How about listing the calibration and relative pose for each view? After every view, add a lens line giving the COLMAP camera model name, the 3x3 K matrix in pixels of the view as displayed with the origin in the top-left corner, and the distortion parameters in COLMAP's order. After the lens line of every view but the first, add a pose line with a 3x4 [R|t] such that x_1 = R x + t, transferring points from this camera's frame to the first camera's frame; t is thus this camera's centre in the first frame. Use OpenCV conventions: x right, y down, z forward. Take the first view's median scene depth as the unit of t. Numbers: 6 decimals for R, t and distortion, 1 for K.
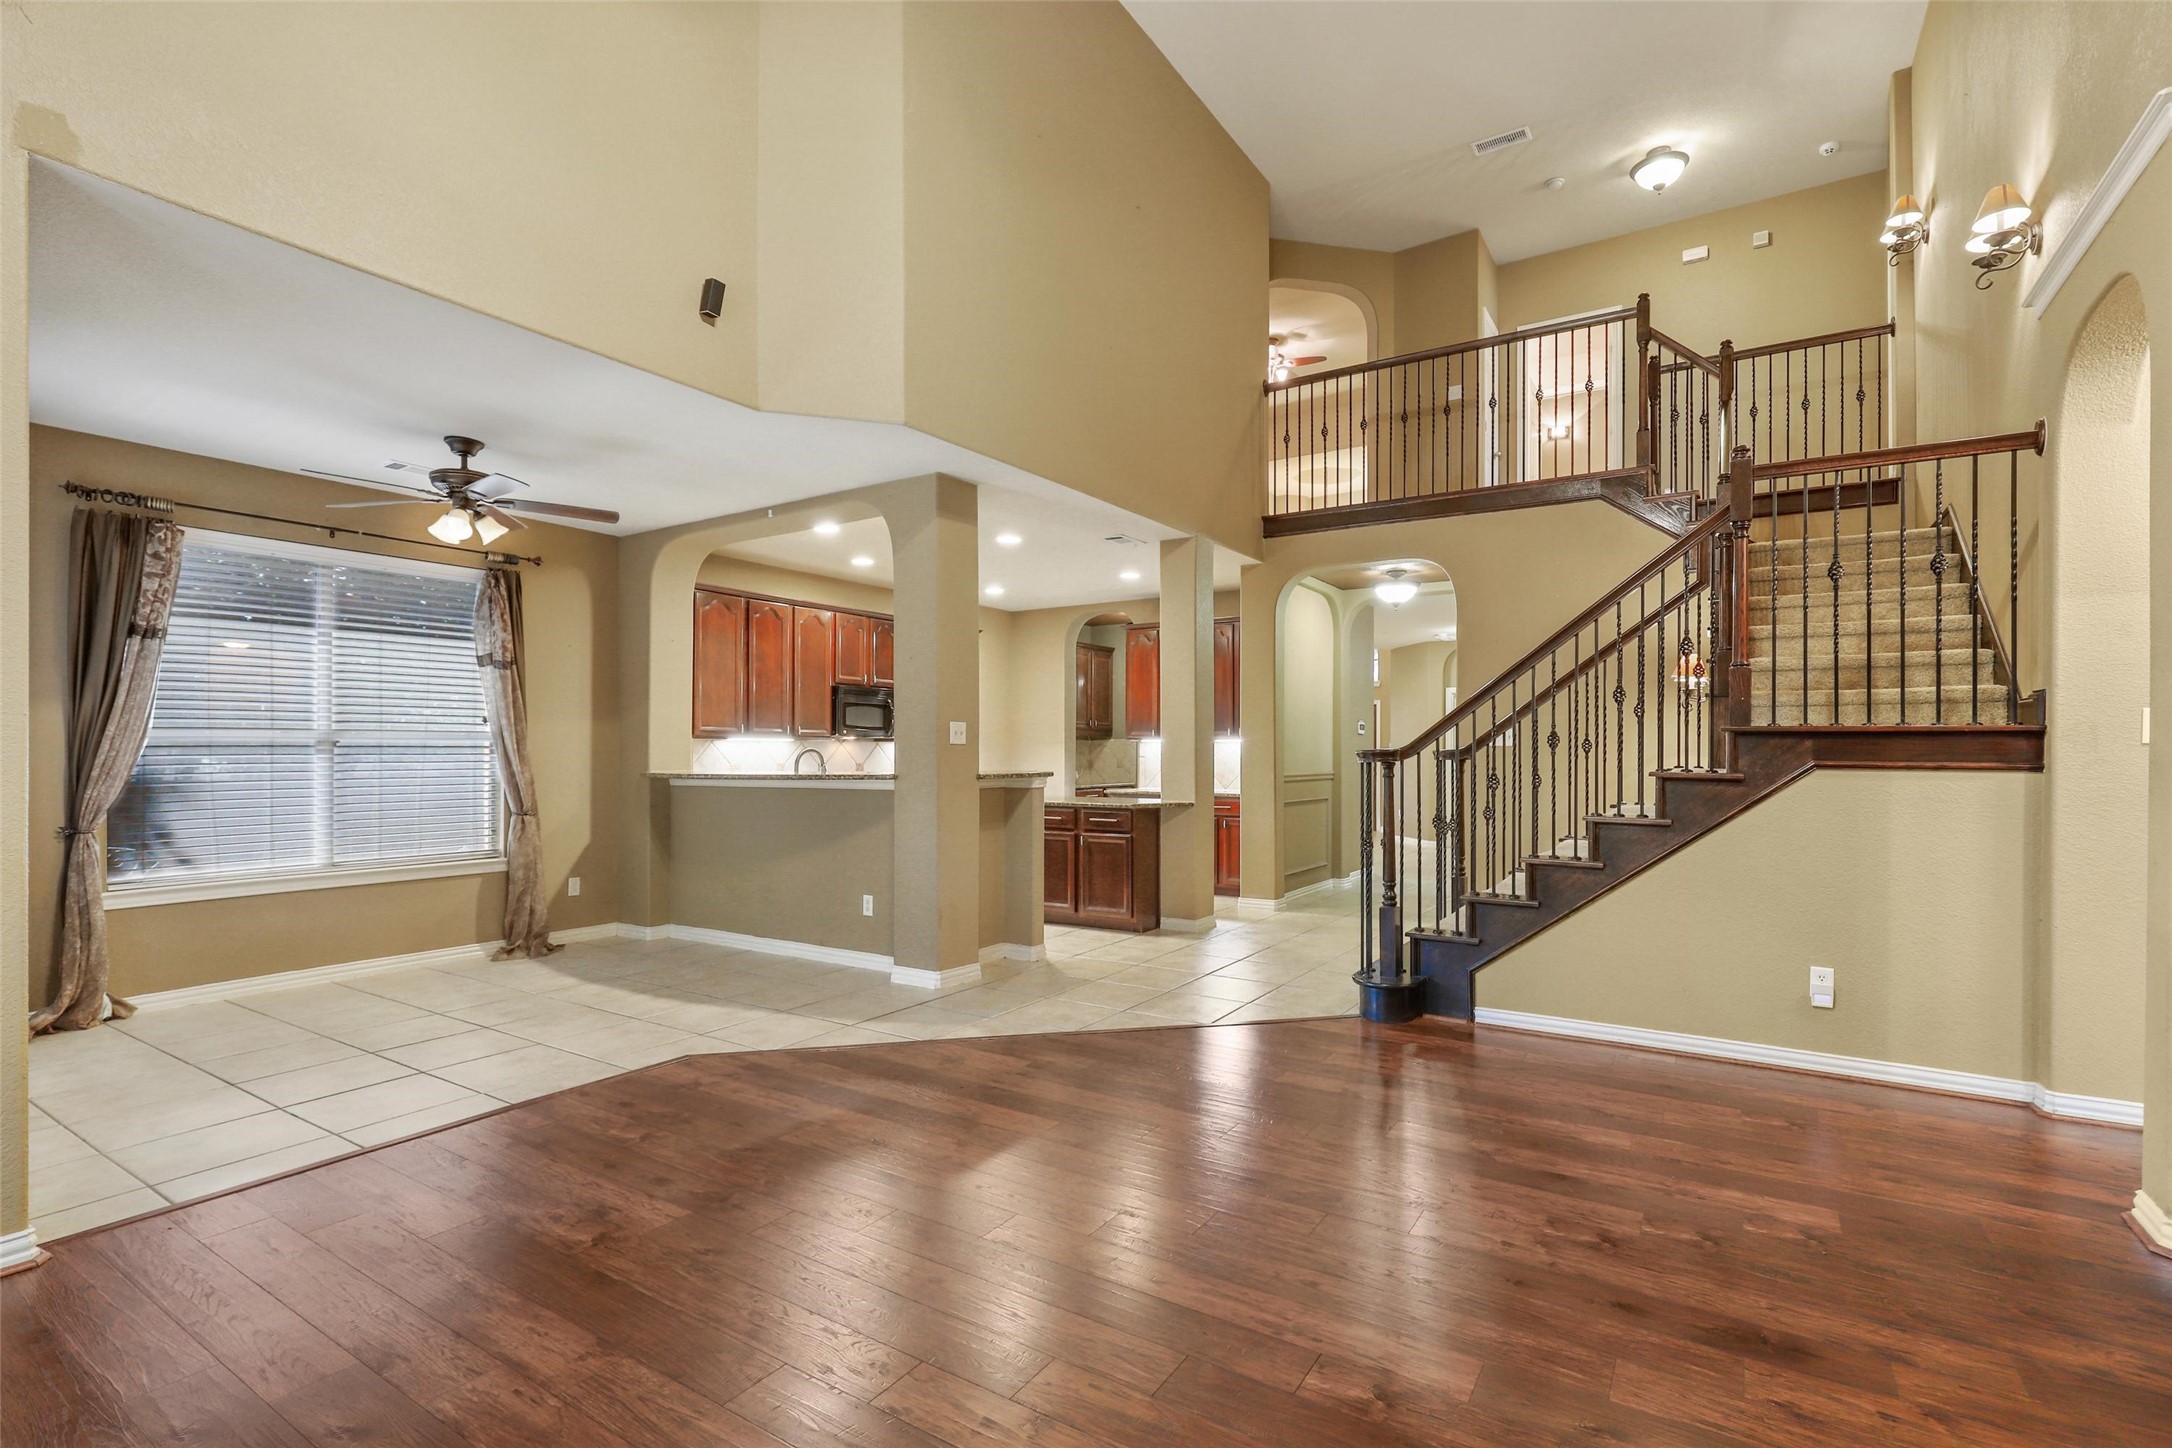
lens RADIAL K [[990.6, 0, 1086.9], [0, 990.6, 738.3], [0, 0, 1]] dist [0.001477, 0.000841]
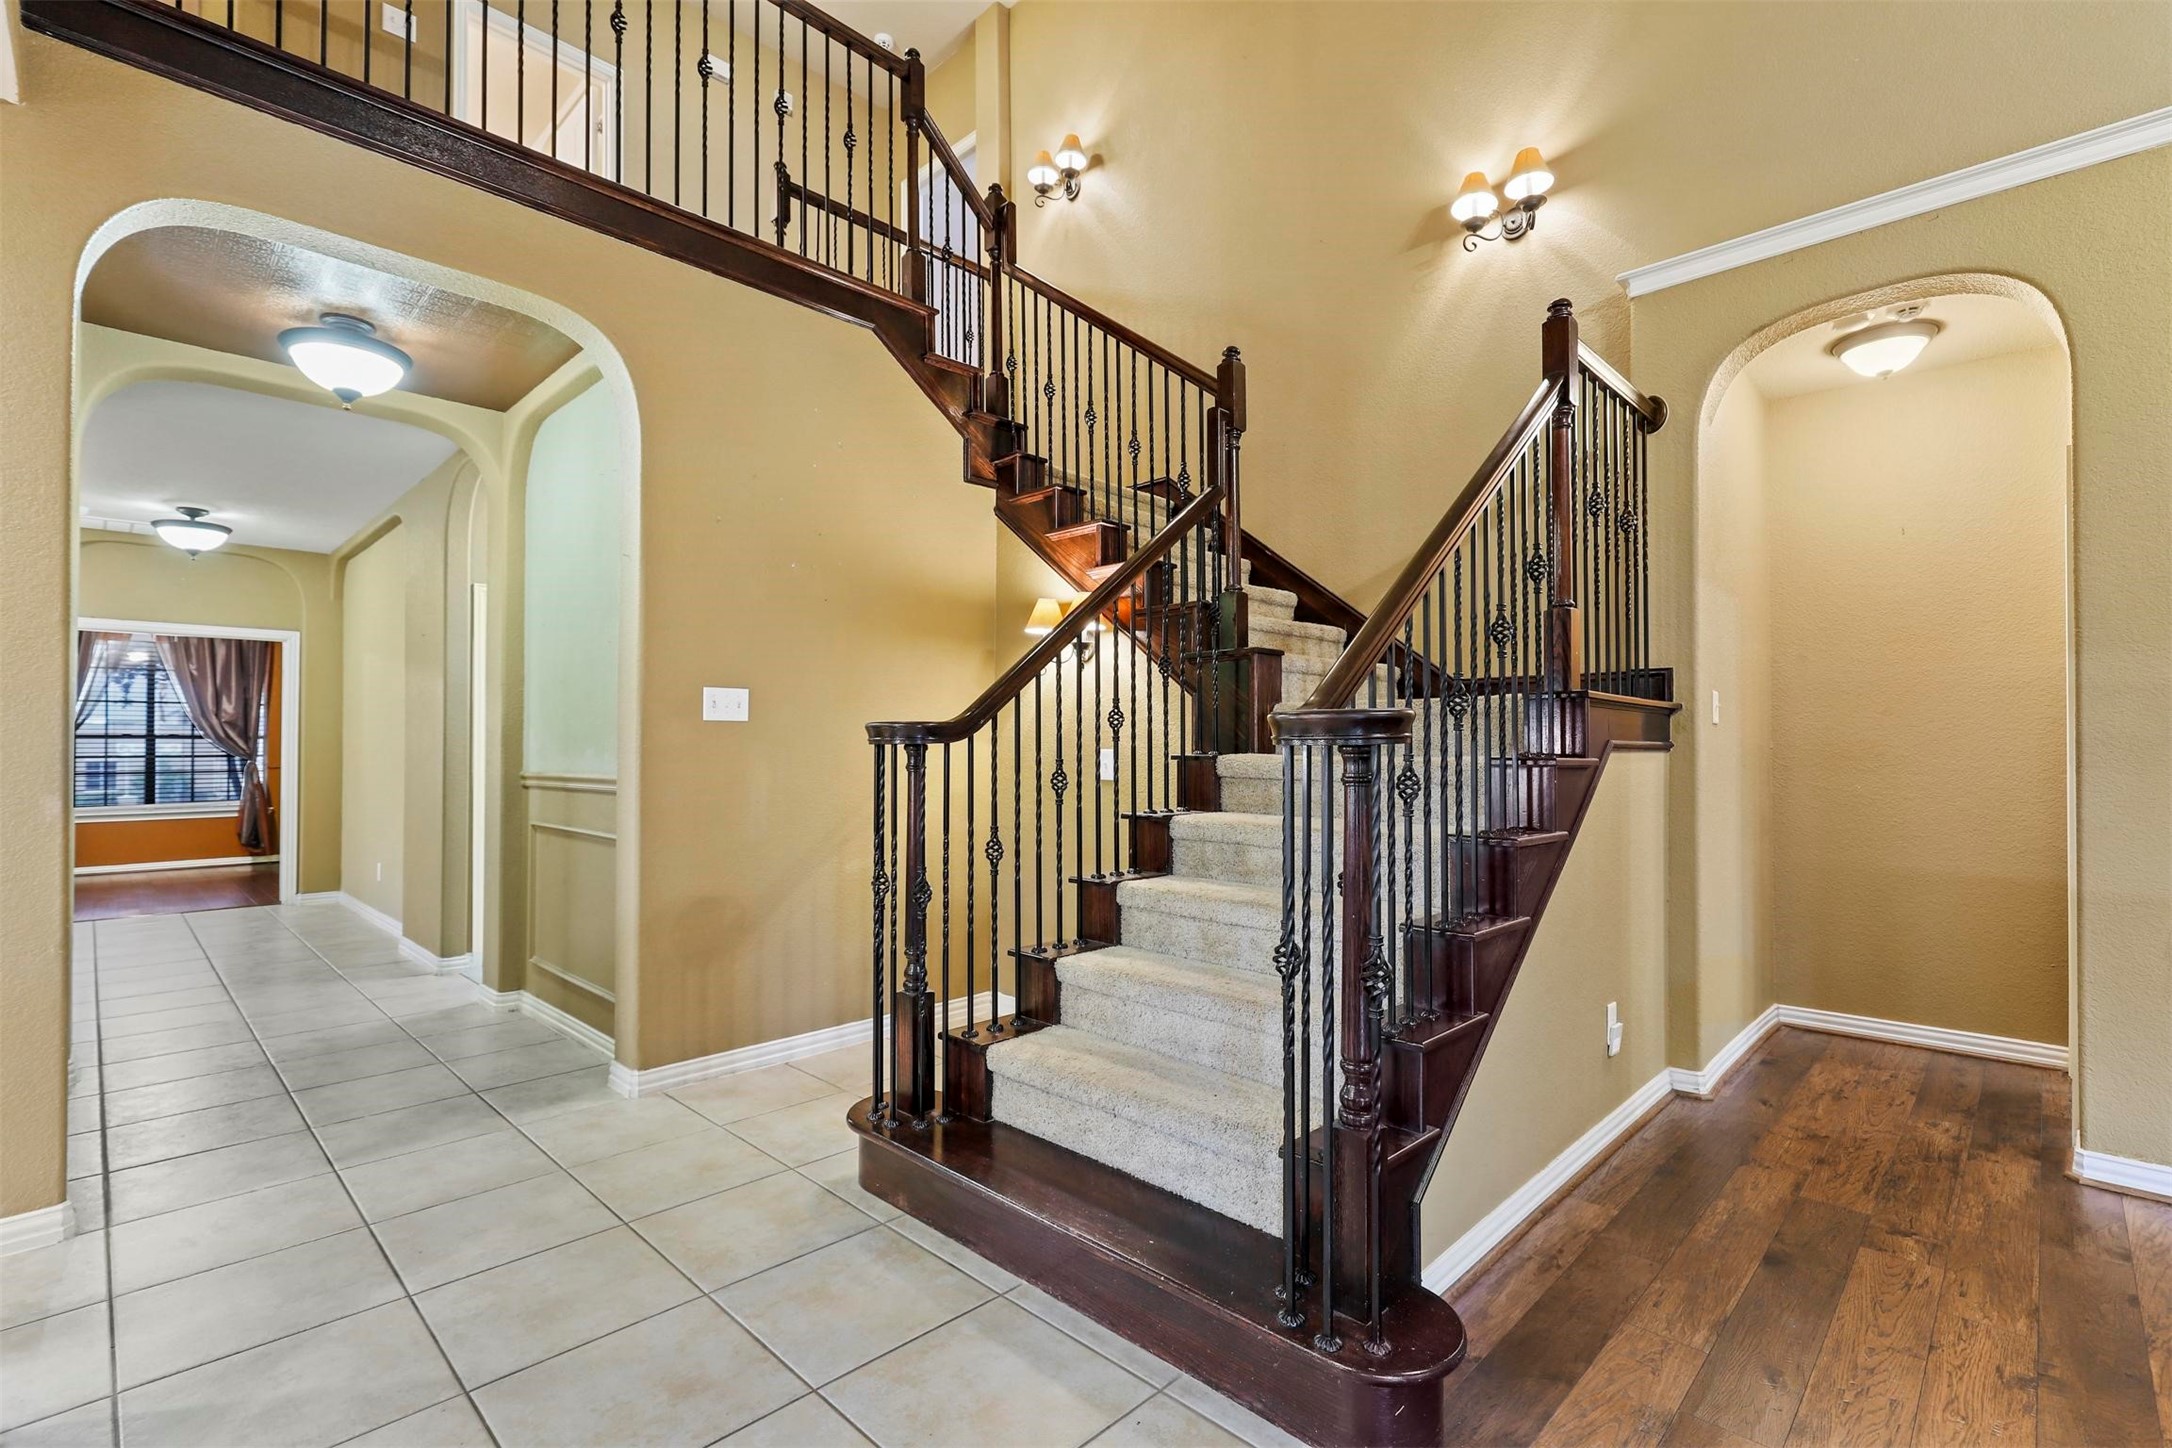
lens RADIAL K [[990.6, 0, 1091.6], [0, 990.6, 719.5], [0, 0, 1]] dist [0.001477, 0.000841]
pose [[0.206274, 0.024976, 0.978176, -0.088832], [-0.011274, 0.999668, -0.023147, 0.023955], [-0.978429, -0.006253, 0.206487, 0.975489]]
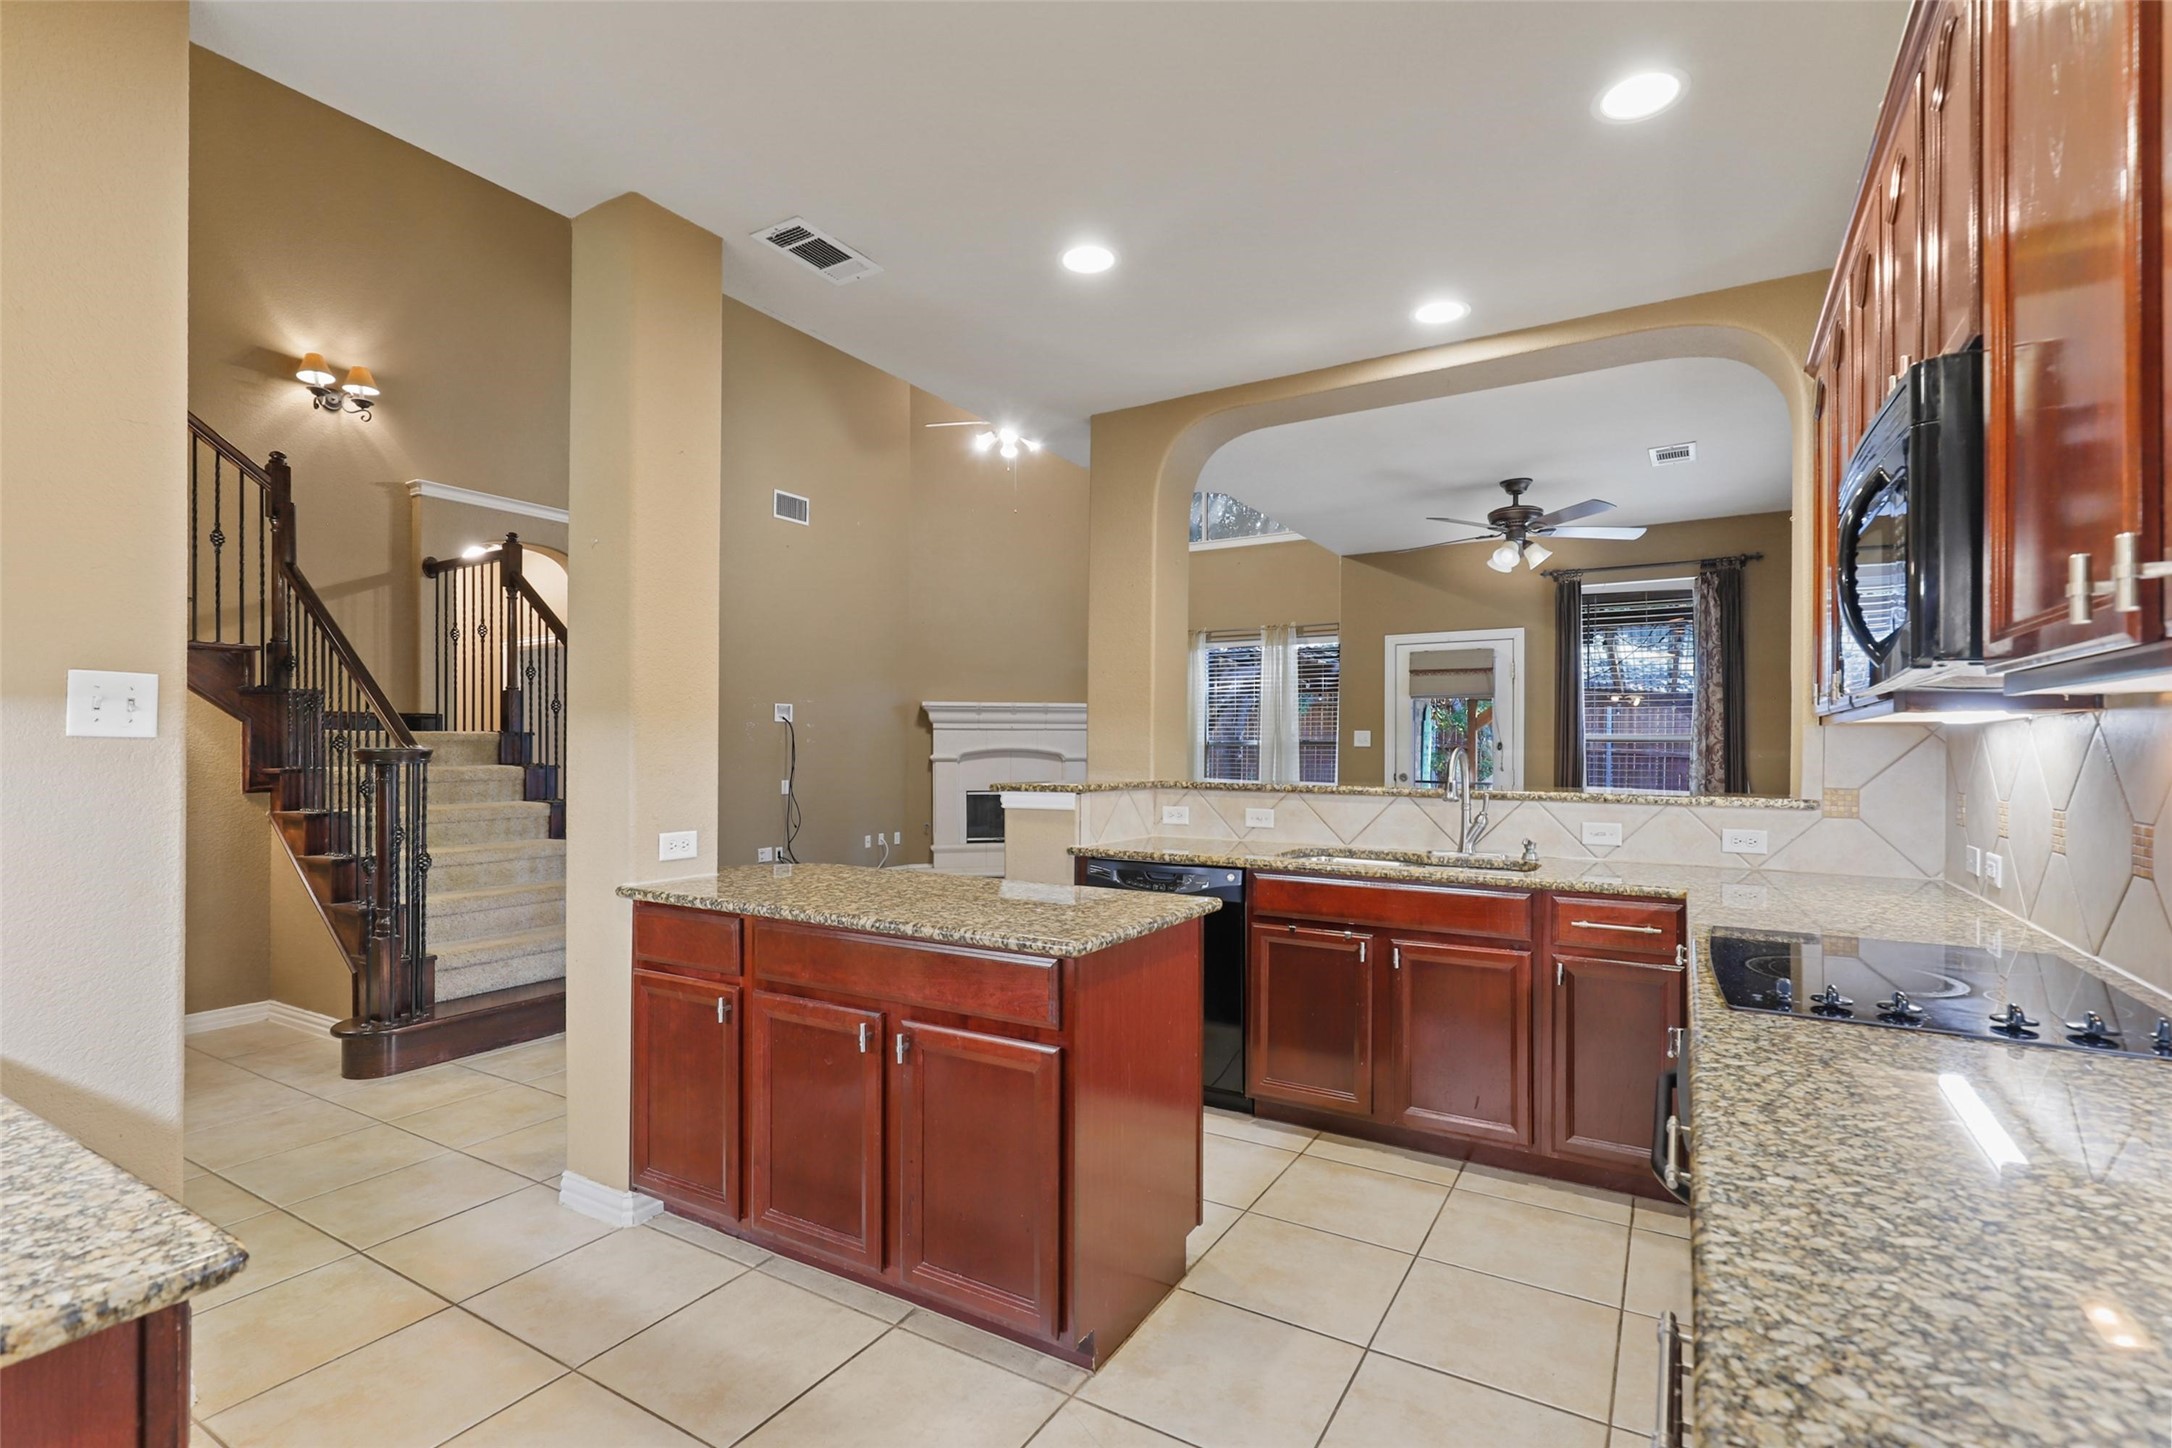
lens RADIAL K [[990.6, 0, 1095.2], [0, 990.6, 744.6], [0, 0, 1]] dist [0.001477, 0.000841]
pose [[-0.999309, -0.003411, -0.037018, -0.097662], [-0.002817, 0.999867, -0.016081, 0.022085], [0.037068, -0.015965, -0.999185, 2.002941]]
